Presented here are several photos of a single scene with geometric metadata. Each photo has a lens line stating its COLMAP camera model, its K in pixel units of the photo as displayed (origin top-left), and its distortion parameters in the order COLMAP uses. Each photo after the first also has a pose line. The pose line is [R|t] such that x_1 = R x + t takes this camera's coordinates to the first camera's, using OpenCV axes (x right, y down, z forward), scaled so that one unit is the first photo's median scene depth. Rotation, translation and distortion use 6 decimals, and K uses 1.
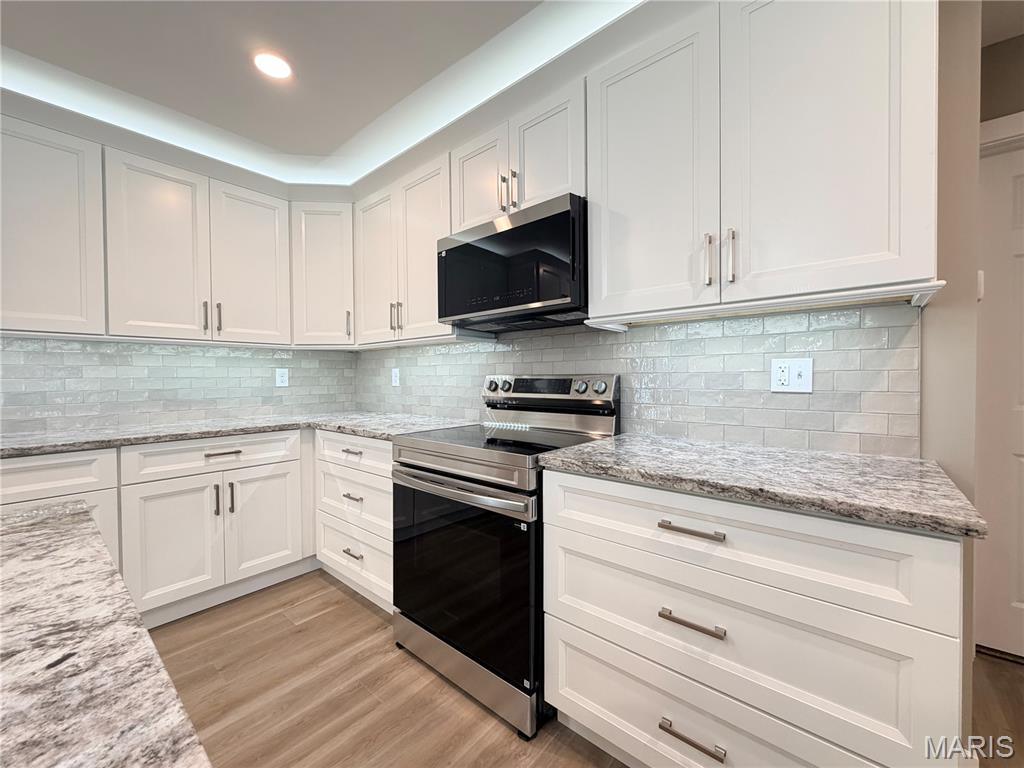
lens RADIAL K [[407.4, 0, 516.9], [0, 407.4, 384.7], [0, 0, 1]] dist [-0.001474, -0.000140]
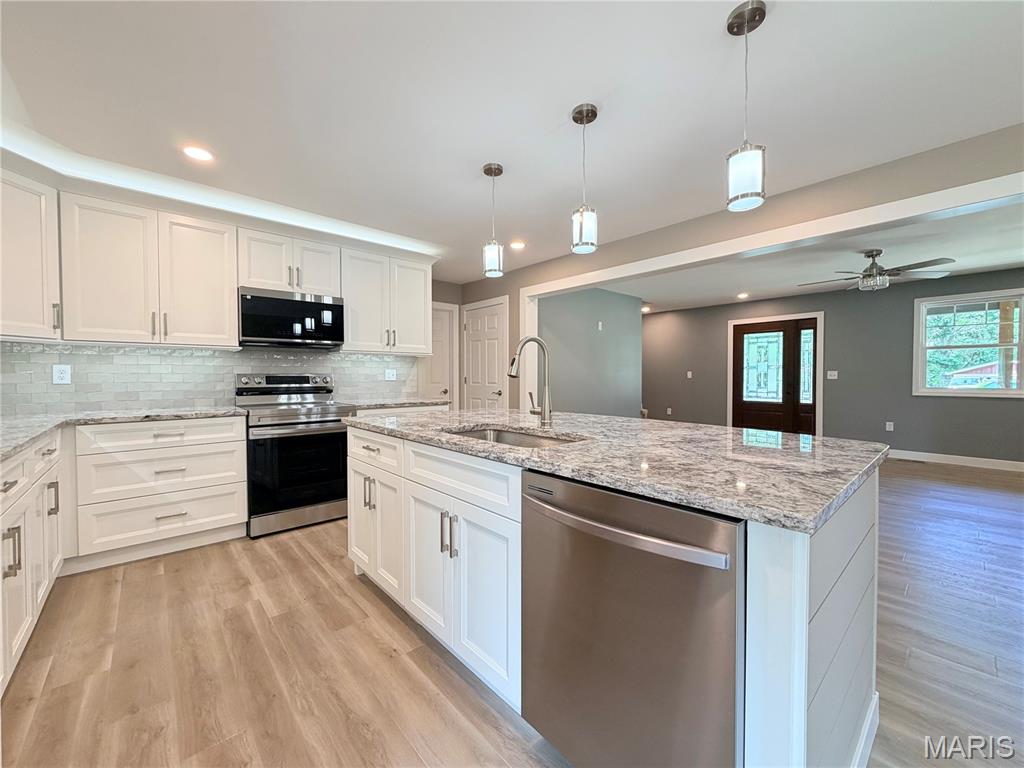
lens RADIAL K [[407.4, 0, 503.0], [0, 407.4, 383.3], [0, 0, 1]] dist [-0.001474, -0.000140]
pose [[0.150908, -0.011670, 0.988479, -1.602137], [0.019296, 0.999775, 0.008858, 0.020467], [-0.988360, 0.017737, 0.151099, -0.218077]]
